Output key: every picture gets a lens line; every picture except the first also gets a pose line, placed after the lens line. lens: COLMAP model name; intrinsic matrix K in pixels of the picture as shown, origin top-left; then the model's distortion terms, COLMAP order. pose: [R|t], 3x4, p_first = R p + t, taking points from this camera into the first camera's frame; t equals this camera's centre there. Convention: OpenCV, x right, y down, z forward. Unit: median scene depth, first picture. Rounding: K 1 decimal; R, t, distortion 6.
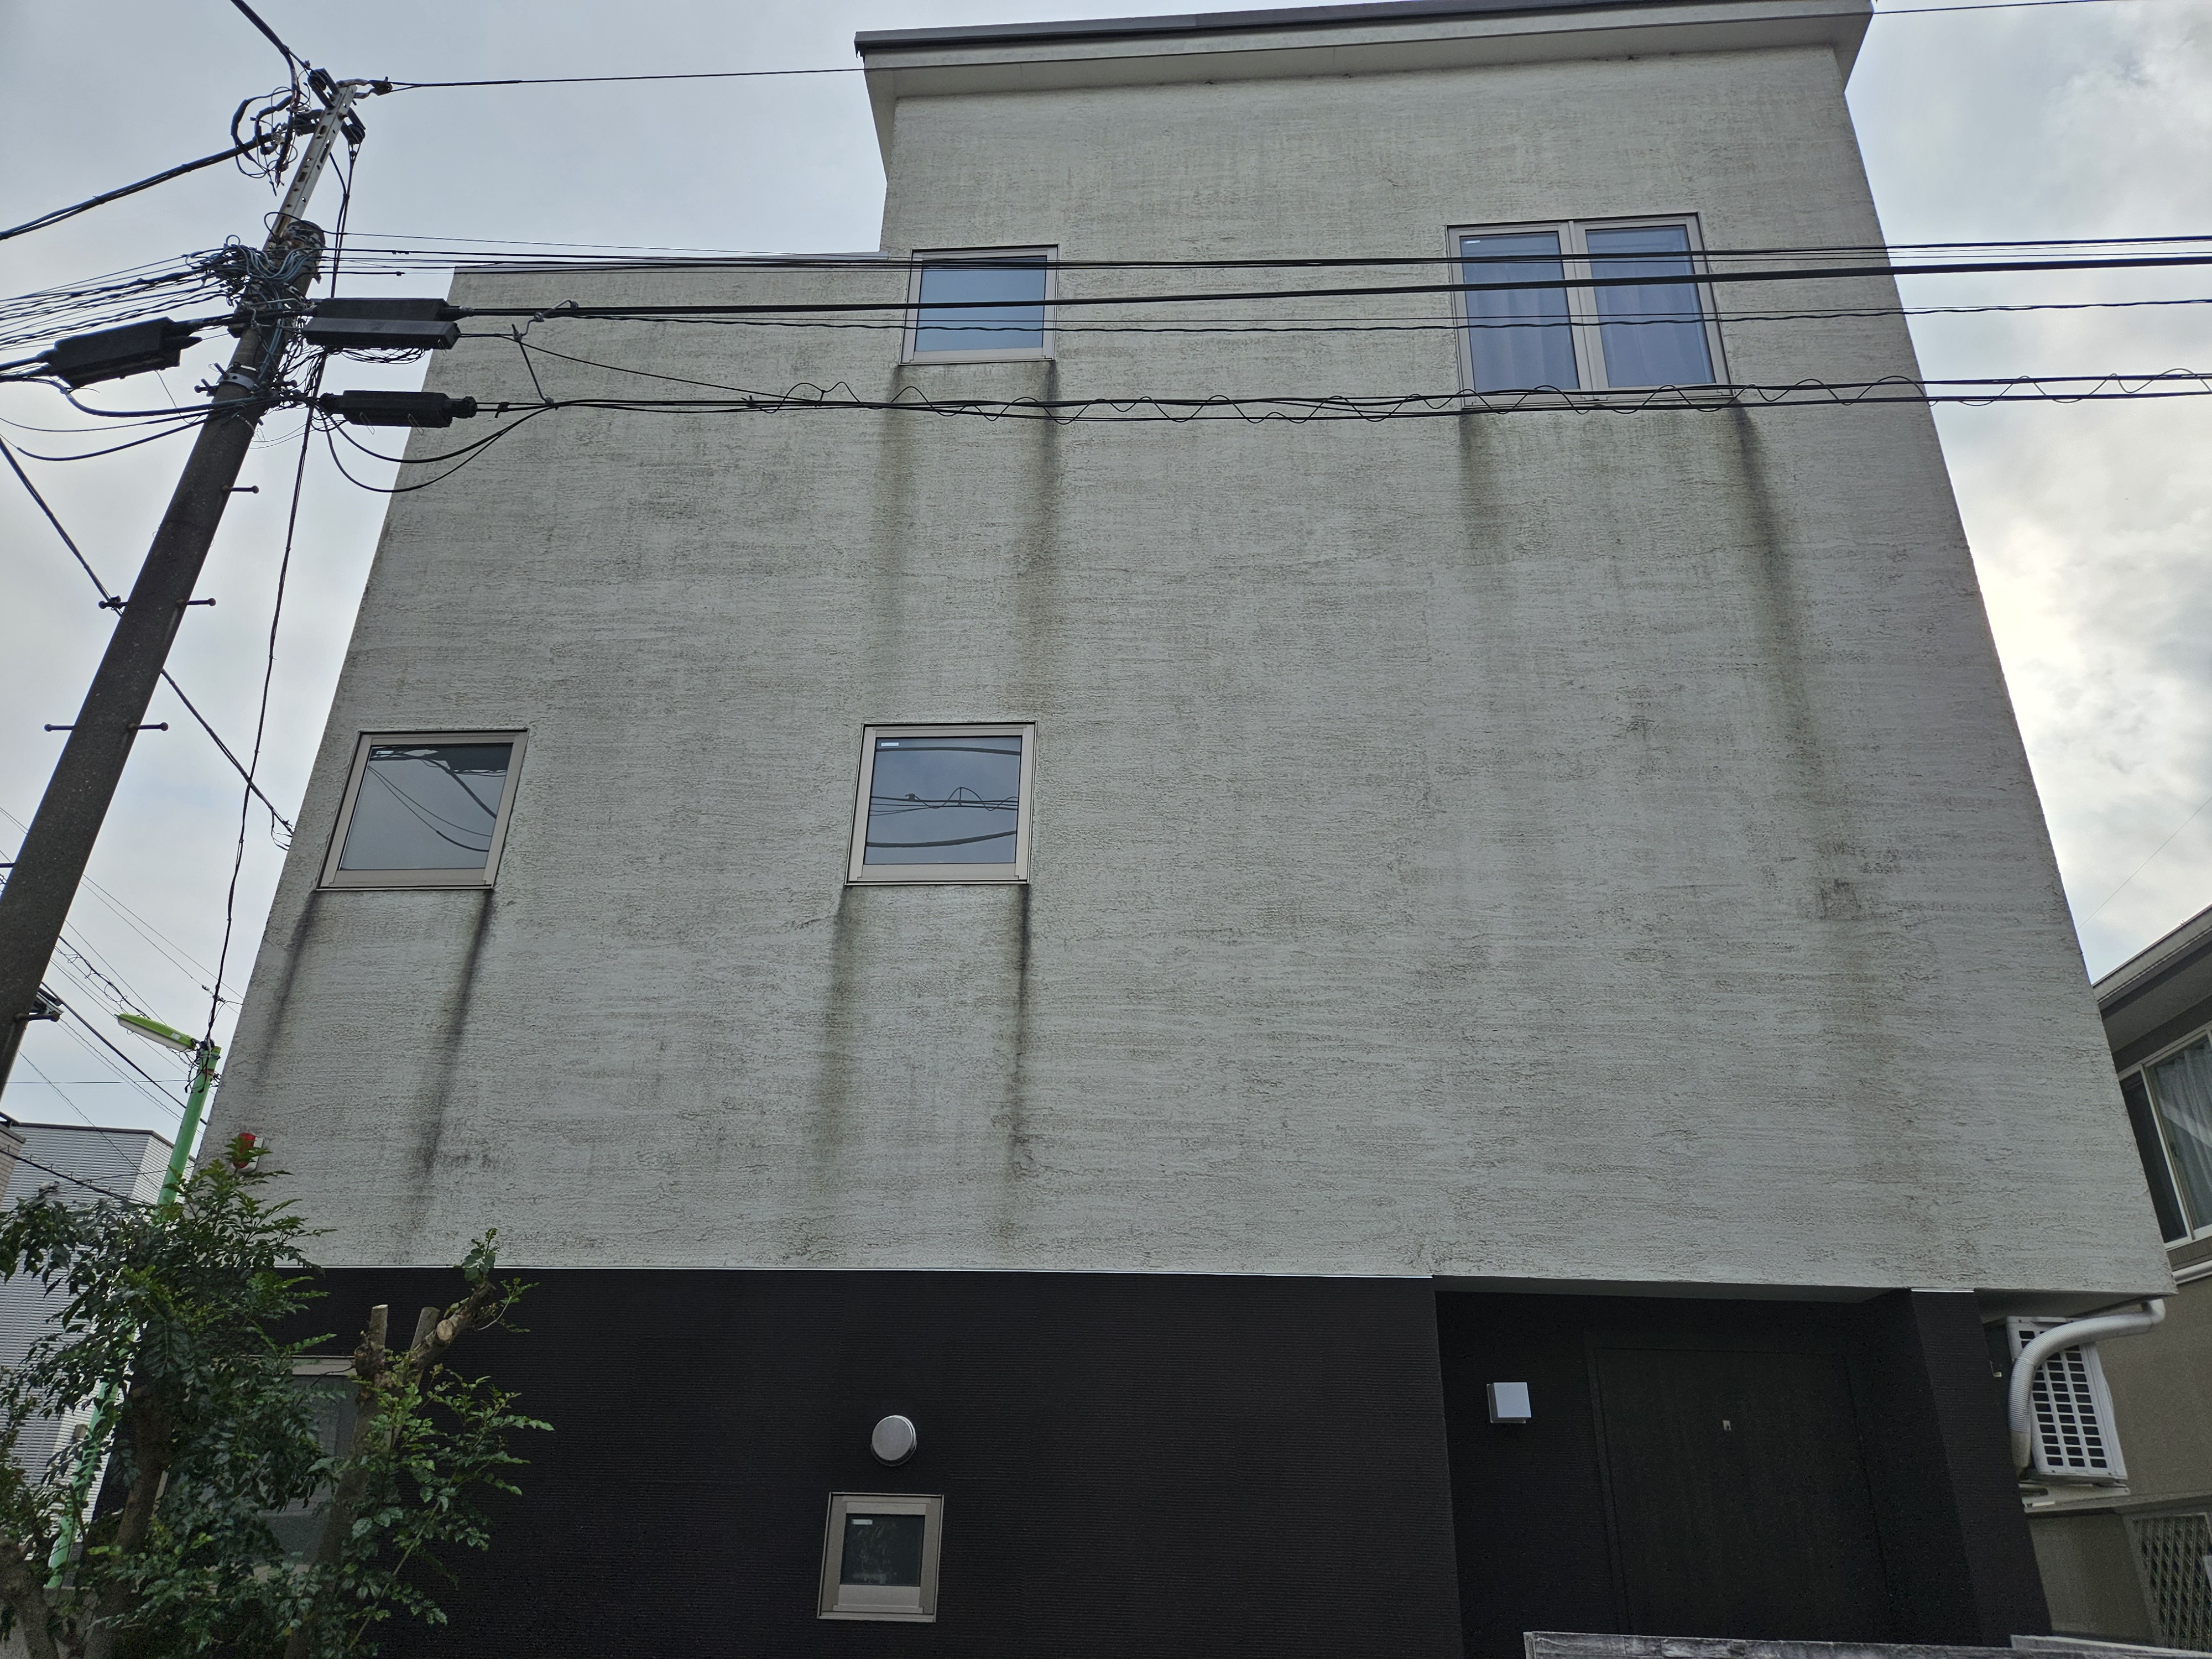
lens RADIAL K [[1488.7, 0, 1121.9], [0, 1488.7, 822.8], [0, 0, 1]] dist [0.085685, -0.075659]
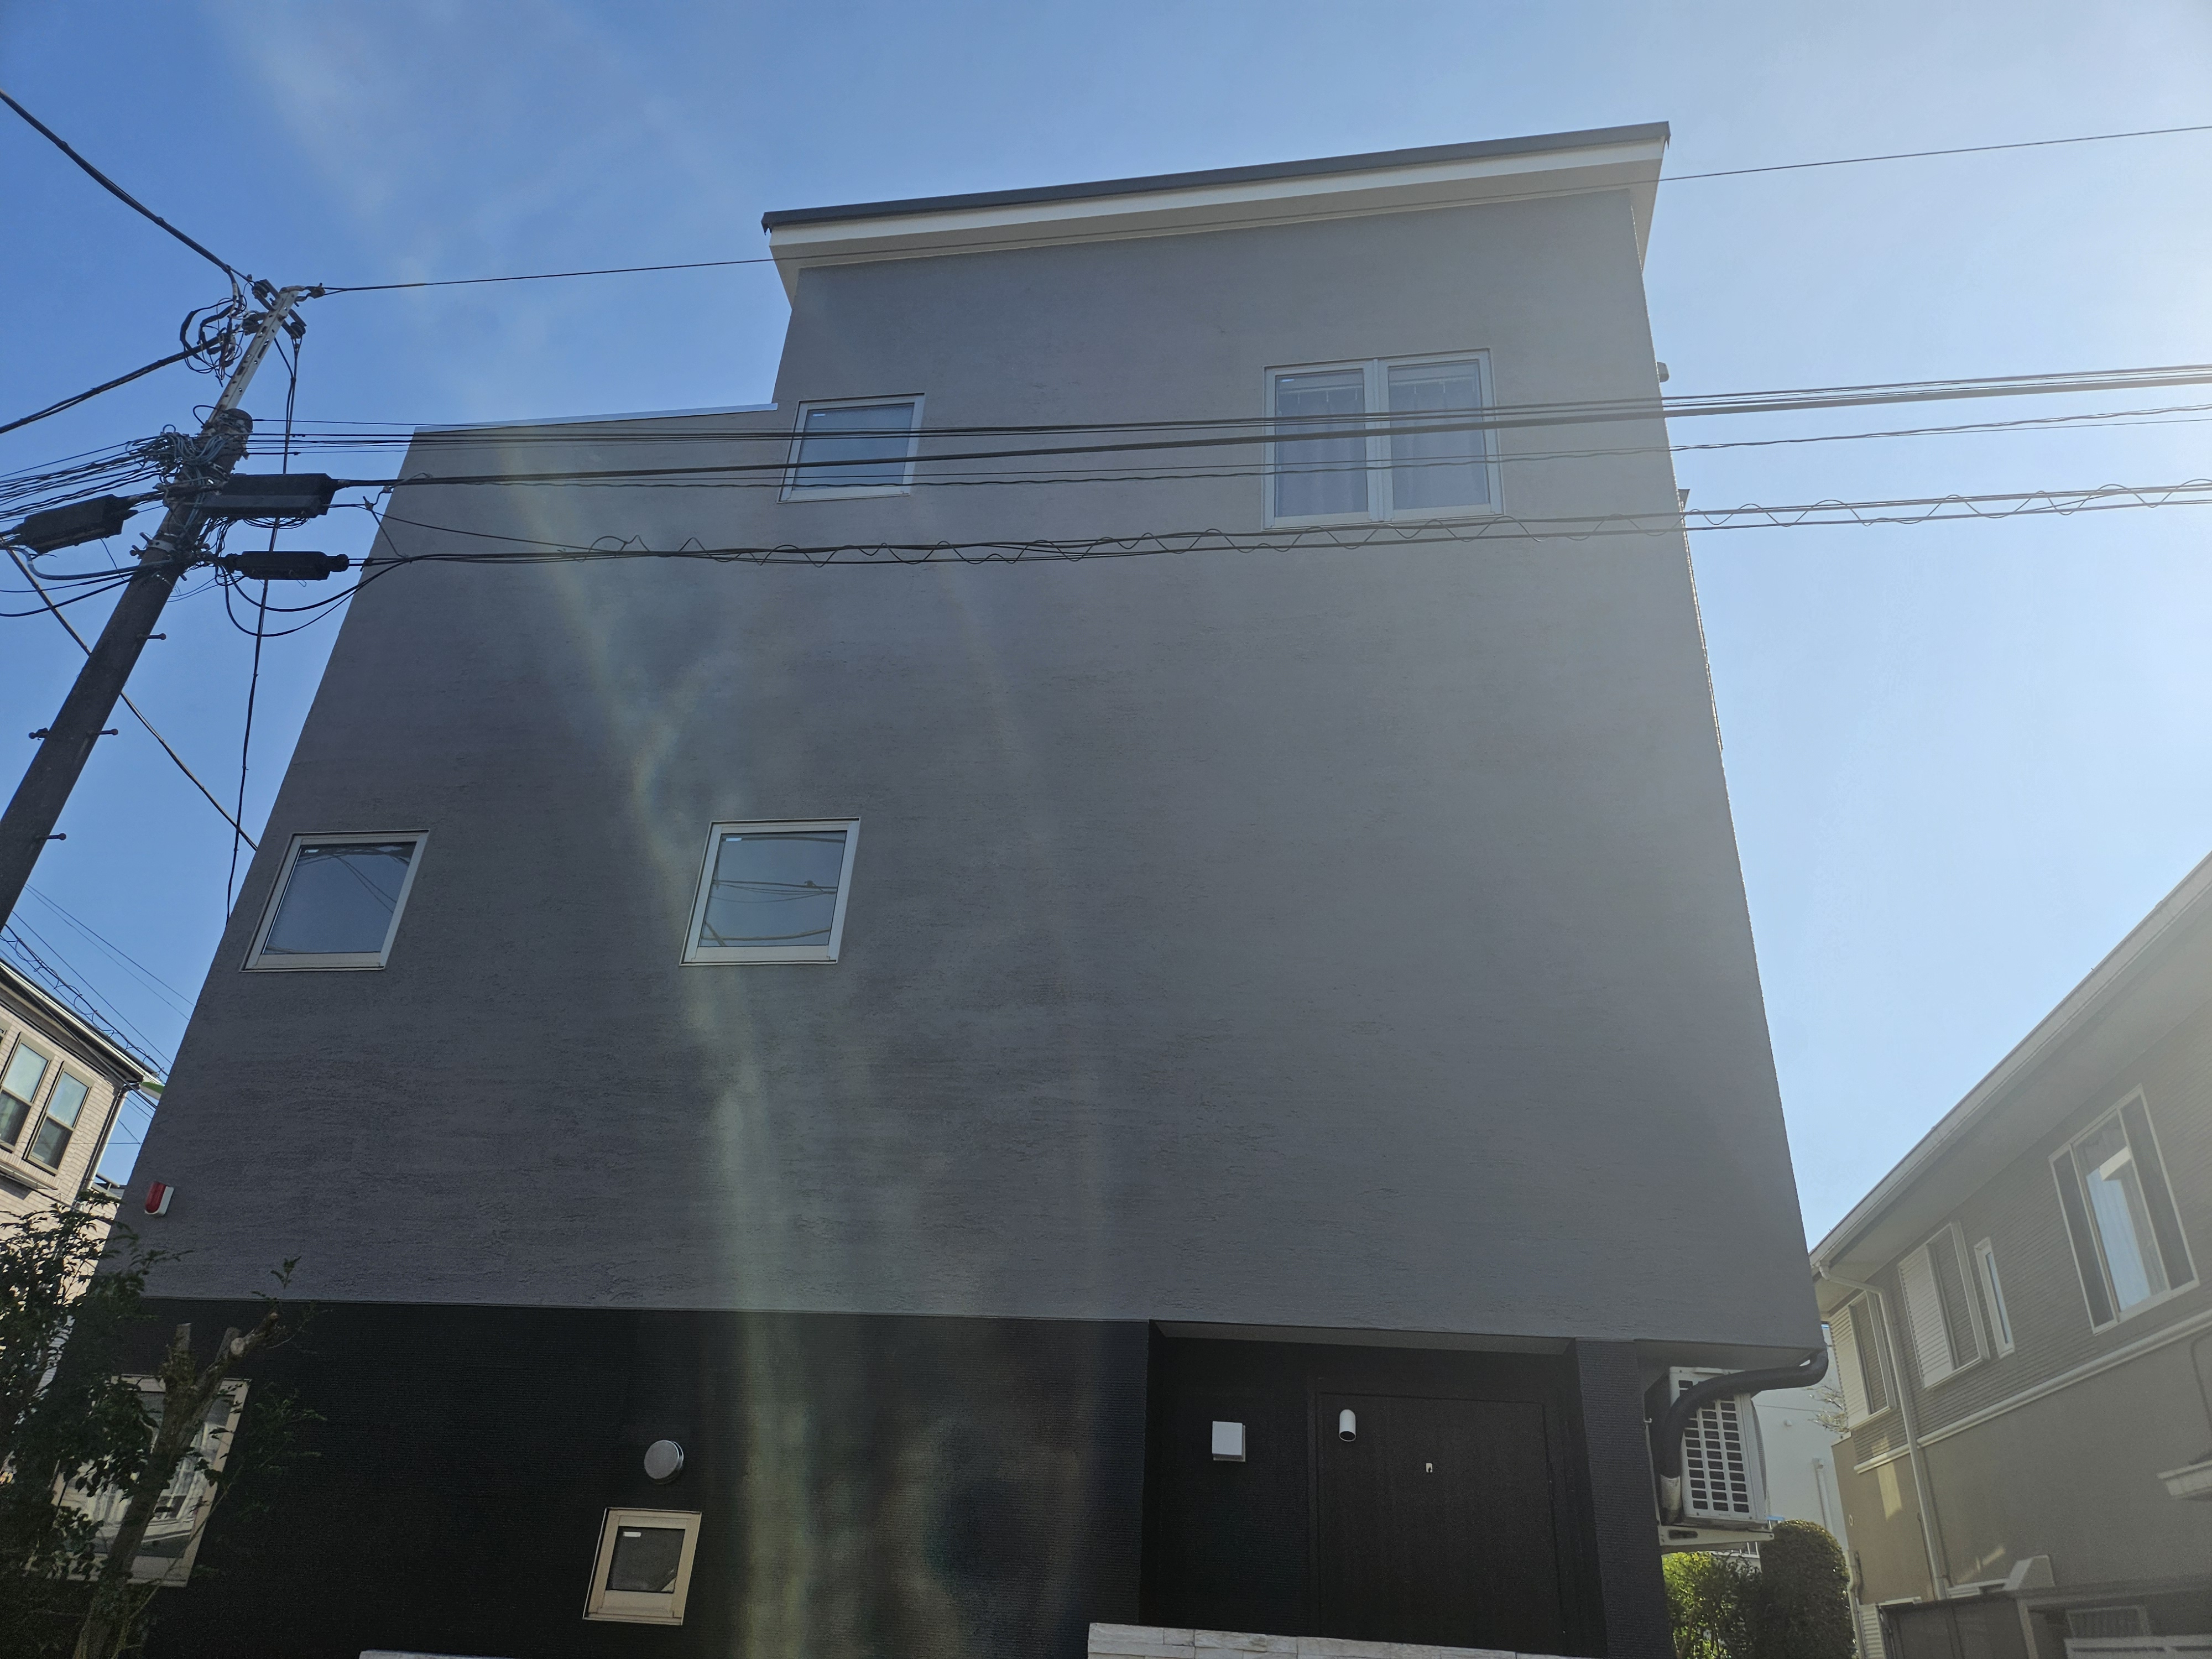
lens RADIAL K [[1486.3, 0, 1133.5], [0, 1486.3, 815.8], [0, 0, 1]] dist [0.089548, -0.076741]
pose [[0.996067, -0.009975, -0.088045, 0.280957], [0.005094, 0.998446, -0.055499, -0.007345], [0.088462, 0.054833, 0.994569, -0.112127]]
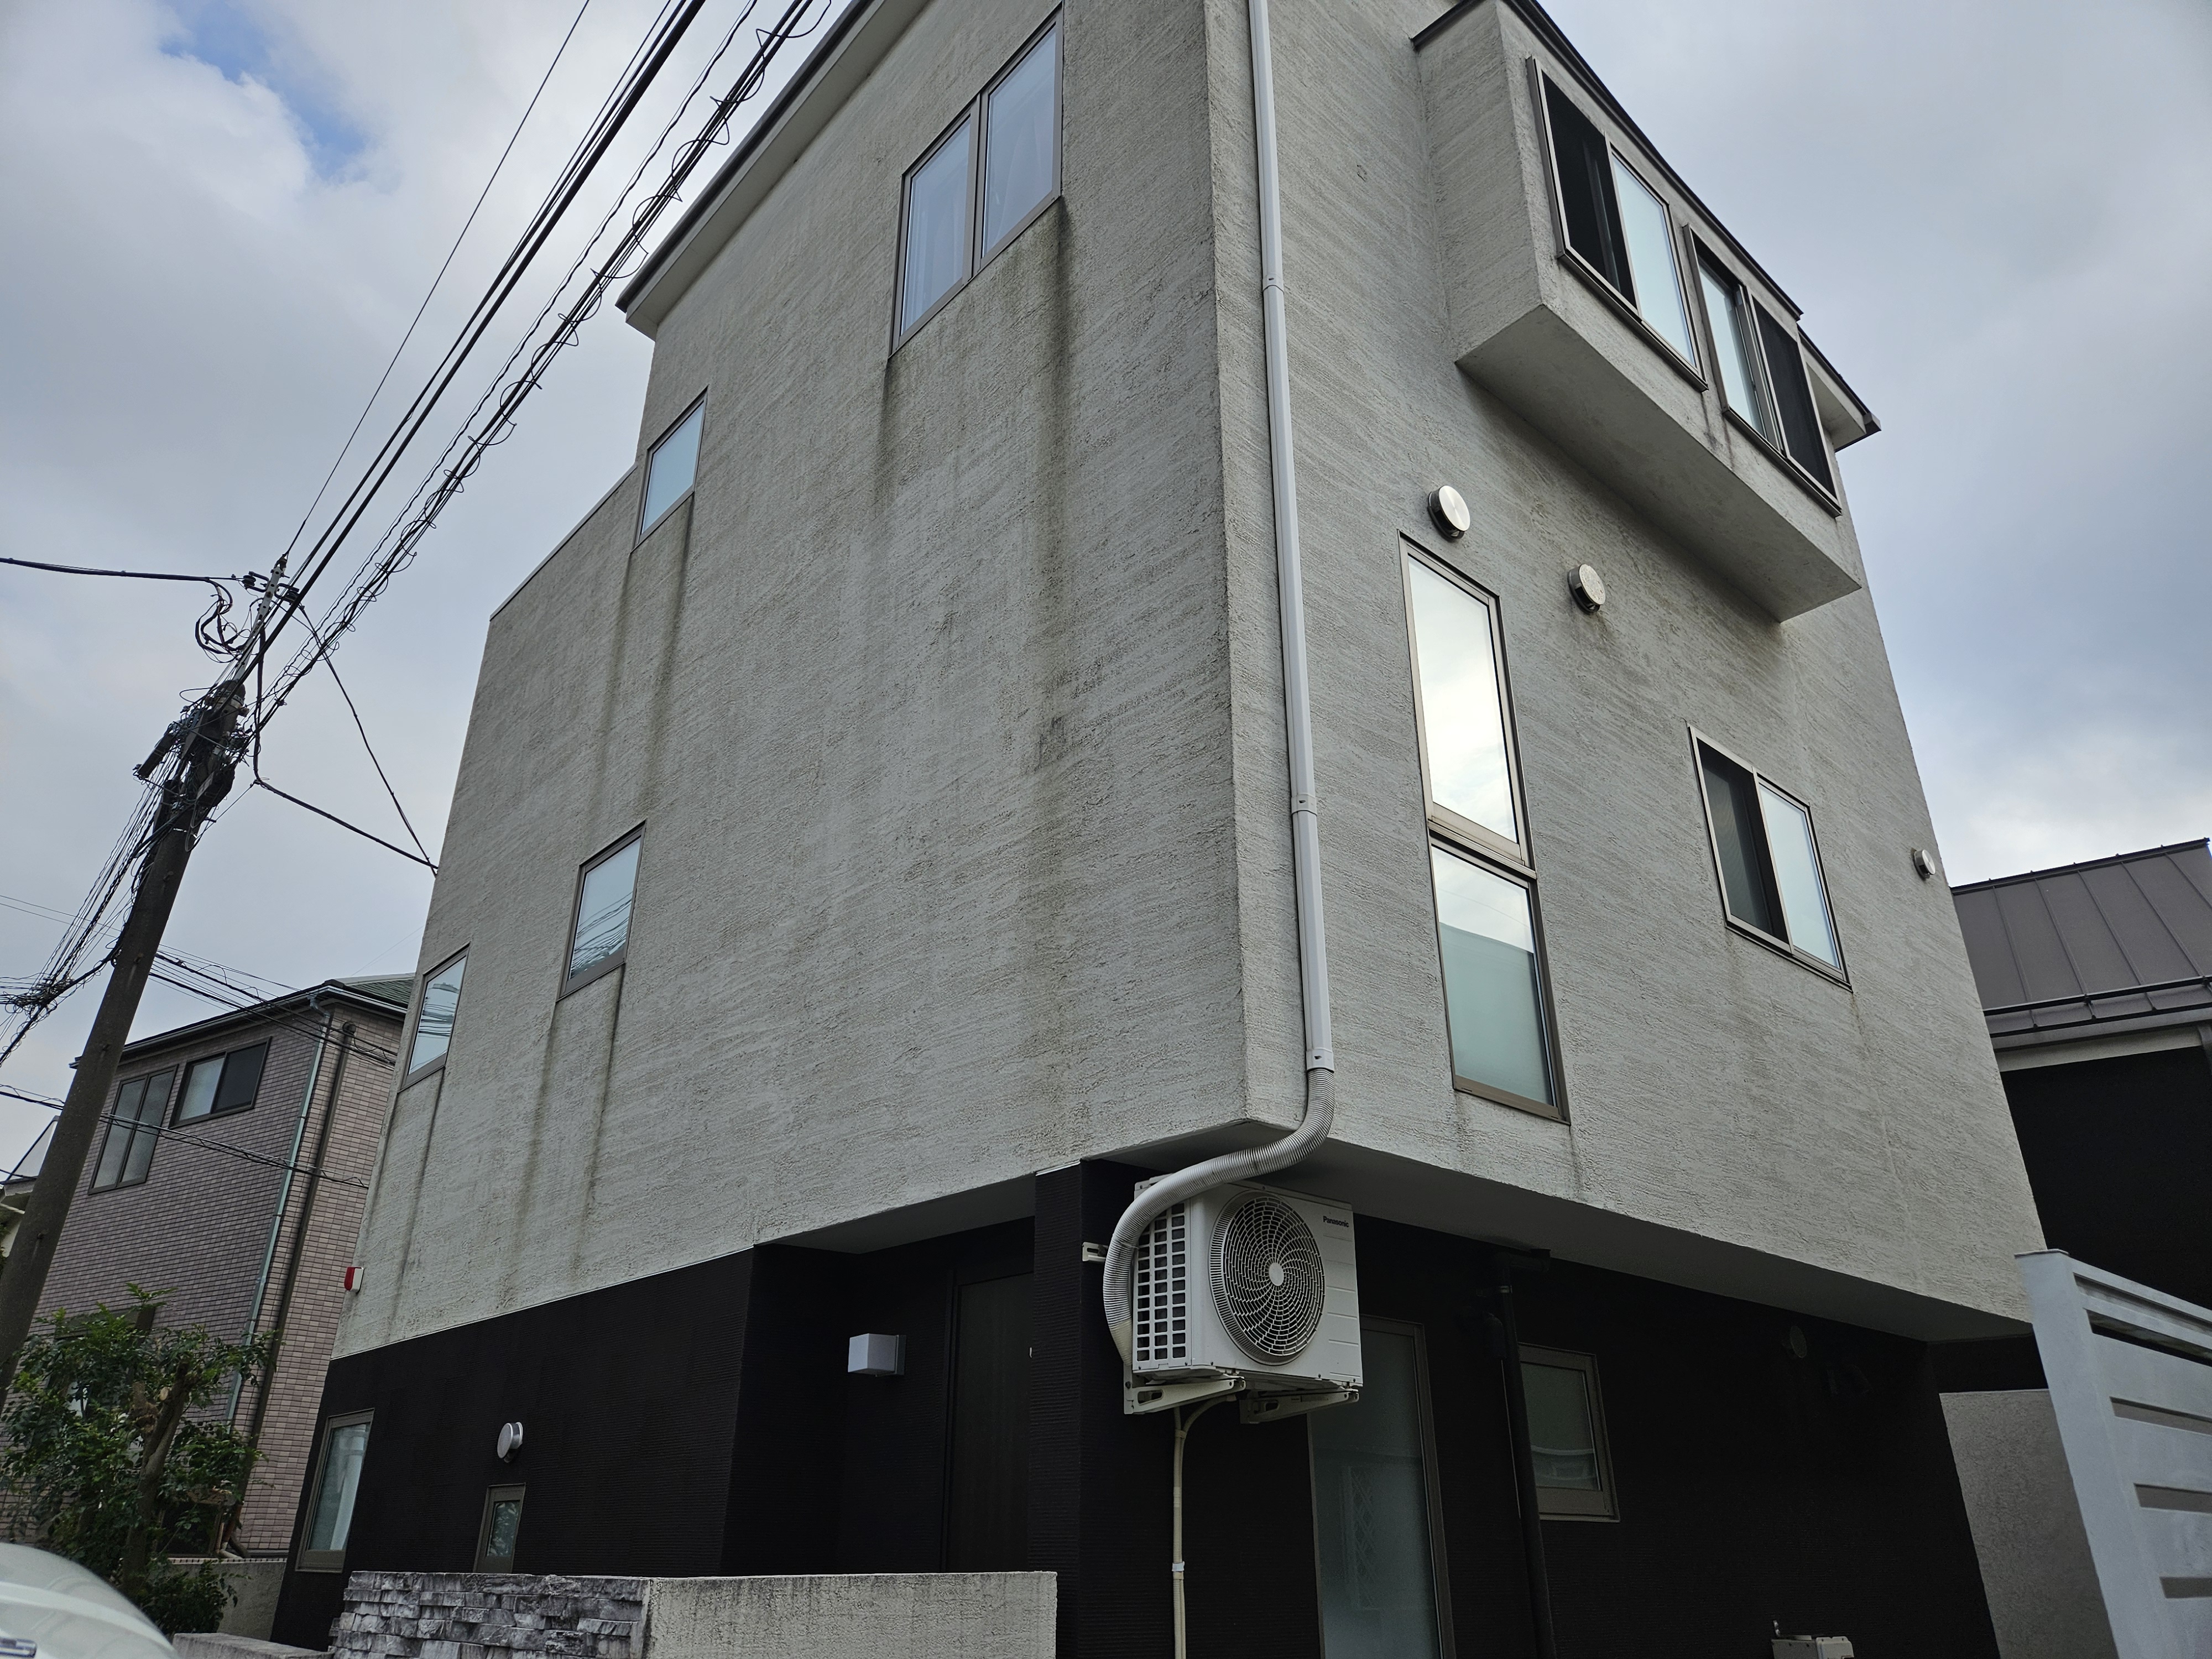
lens RADIAL K [[1482.1, 0, 1110.6], [0, 1482.1, 833.6], [0, 0, 1]] dist [0.085304, -0.073315]
pose [[0.716744, -0.319006, -0.620091, 1.056057], [0.321616, 0.940228, -0.111953, 0.217016], [0.618741, -0.119189, 0.776501, 0.364968]]
